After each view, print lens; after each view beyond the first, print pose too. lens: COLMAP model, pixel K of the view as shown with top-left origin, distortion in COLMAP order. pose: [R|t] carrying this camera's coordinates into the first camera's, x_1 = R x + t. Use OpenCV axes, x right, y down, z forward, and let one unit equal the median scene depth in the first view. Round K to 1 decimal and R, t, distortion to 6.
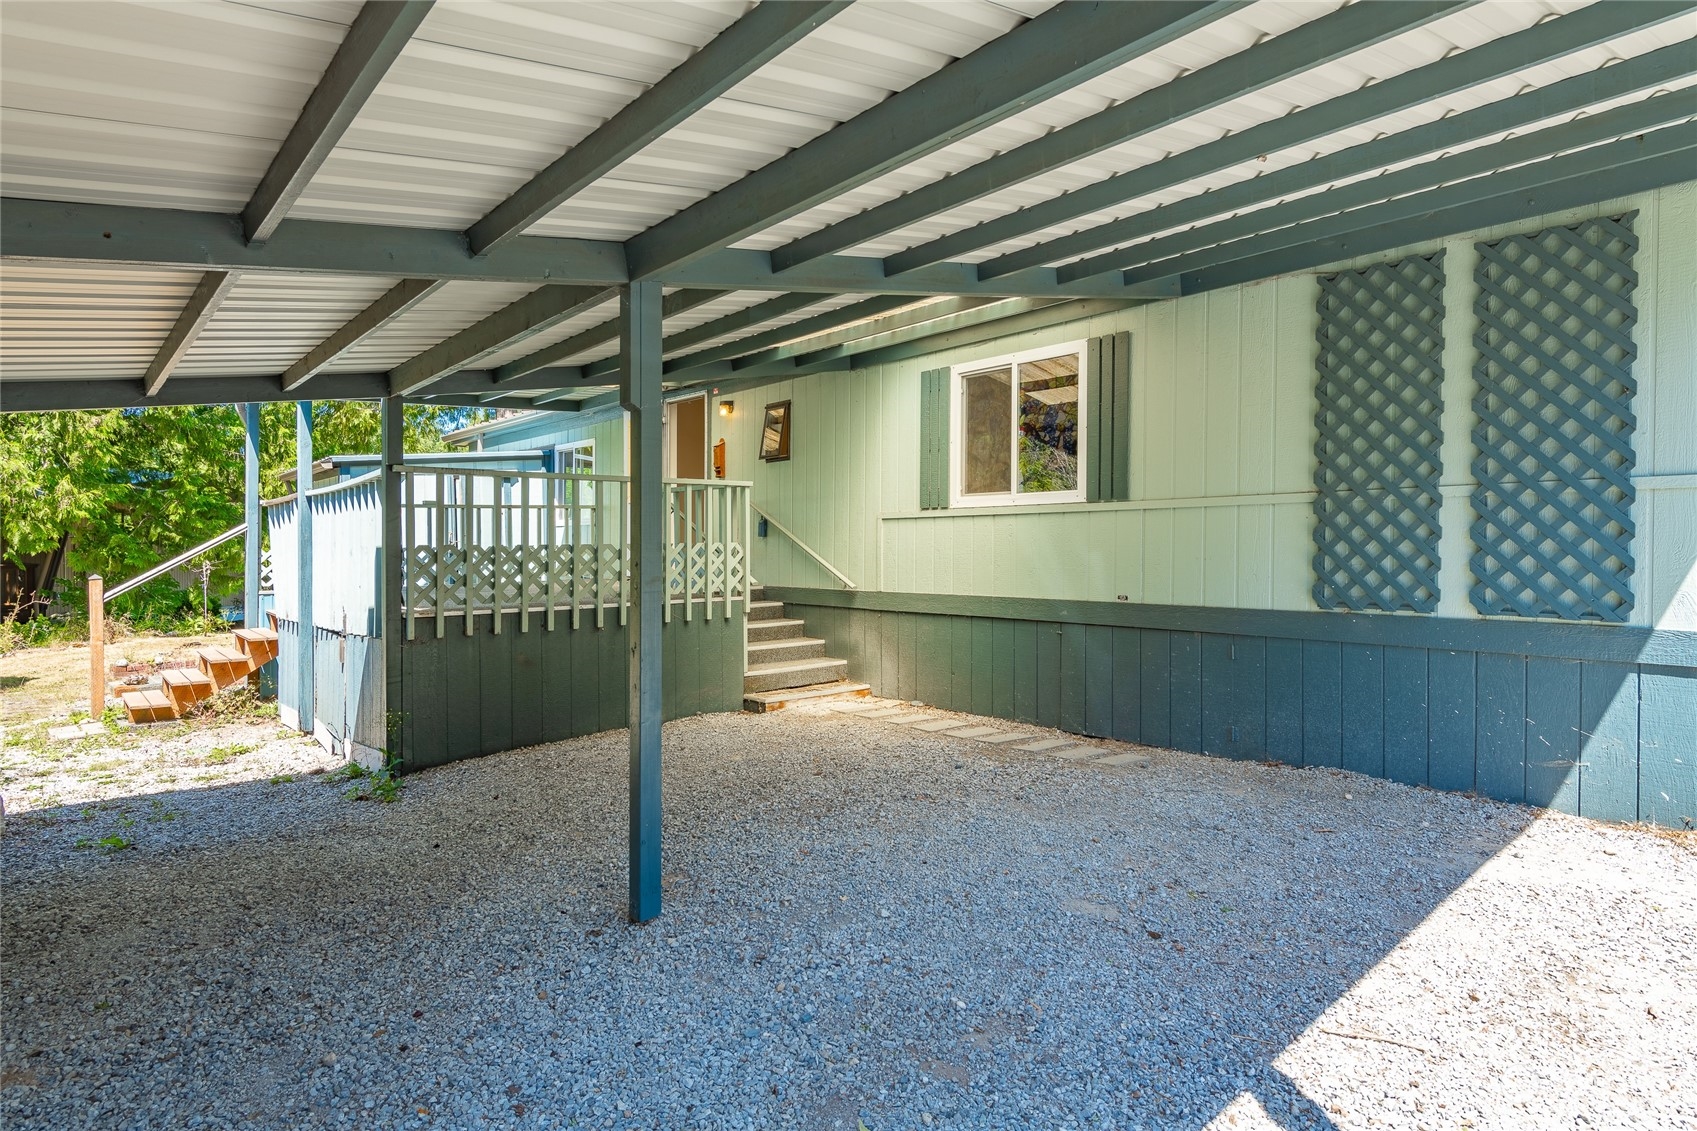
lens RADIAL K [[985.1, 0, 848.5], [0, 985.1, 565.5], [0, 0, 1]] dist [0.020950, -0.027848]
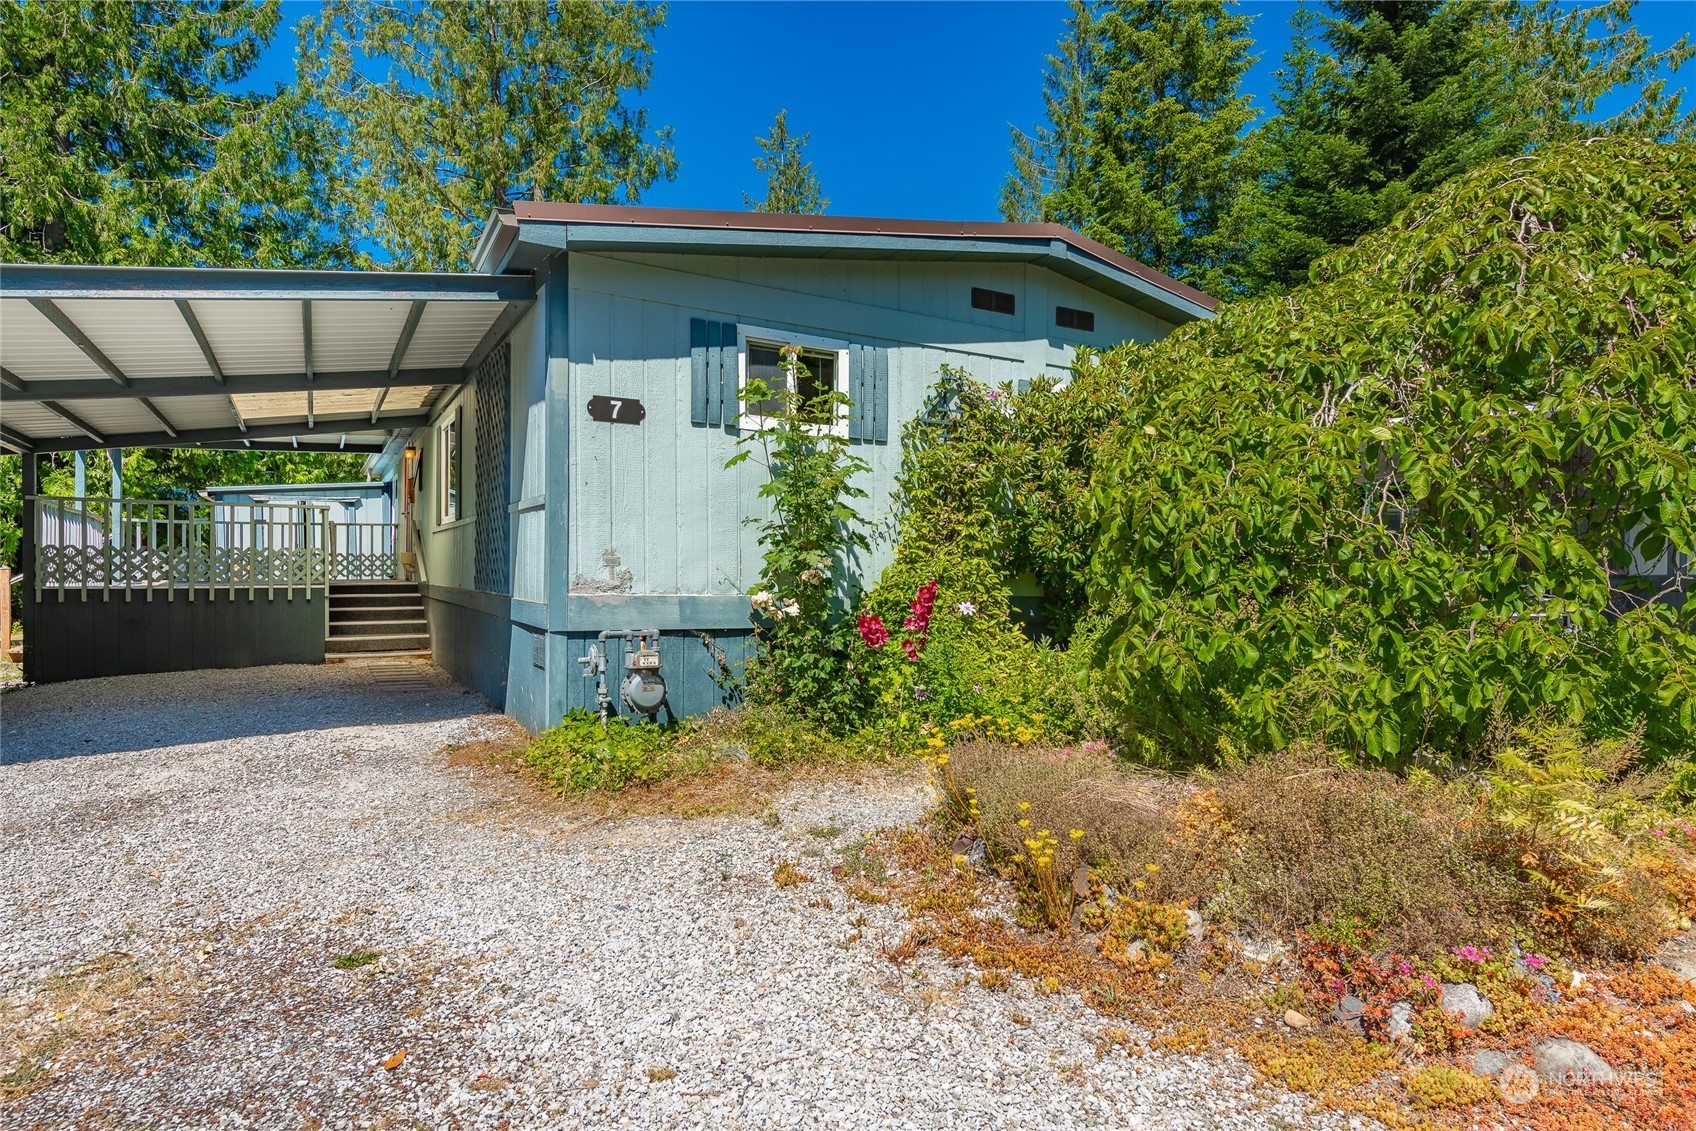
lens RADIAL K [[984.5, 0, 848.0], [0, 984.5, 565.5], [0, 0, 1]] dist [0.020950, -0.027848]
pose [[0.981903, 0.014415, -0.188835, 0.828013], [-0.019140, 0.999547, -0.023220, 0.018942], [0.188415, 0.026414, 0.981734, -0.241548]]
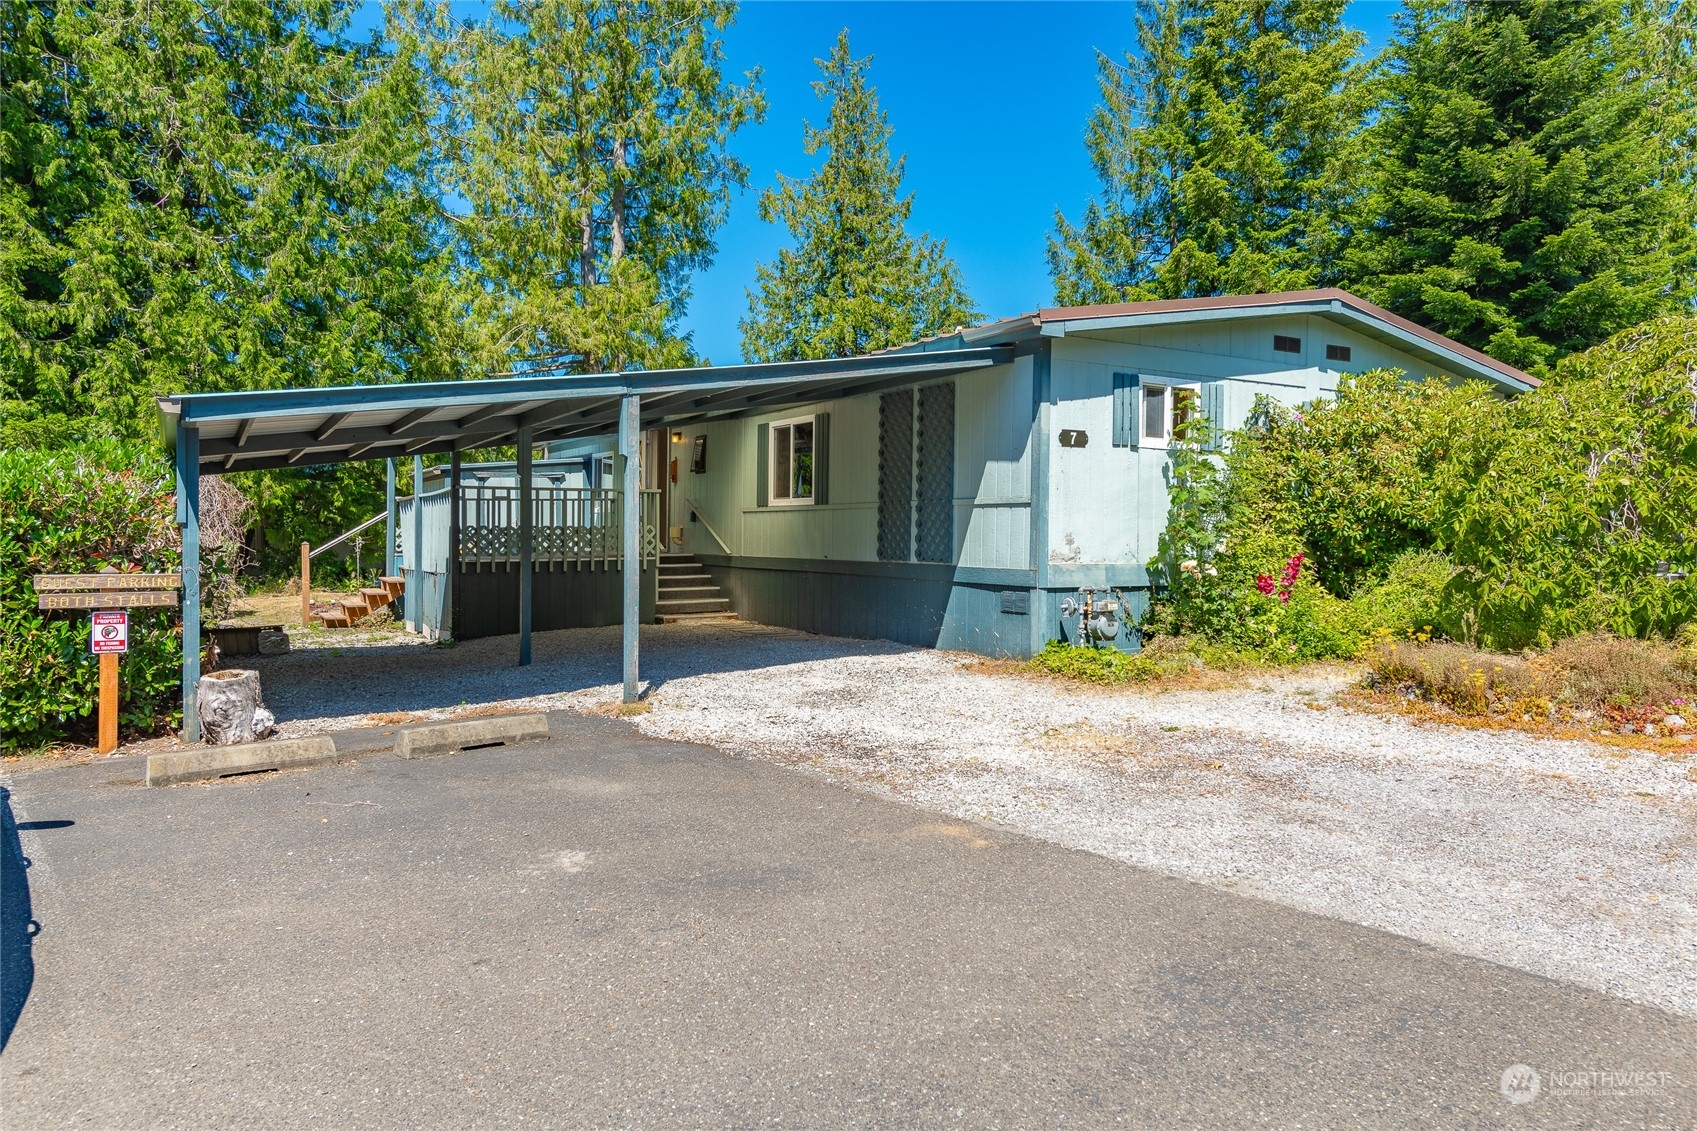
lens RADIAL K [[1173.4, 0, 854.6], [0, 1173.4, 578.8], [0, 0, 1]] dist [-0.004718, -0.003876]
pose [[0.985997, 0.015157, -0.166075, 0.512009], [-0.011702, 0.999695, 0.021767, 0.018583], [0.166354, -0.019518, 0.985873, -0.843365]]
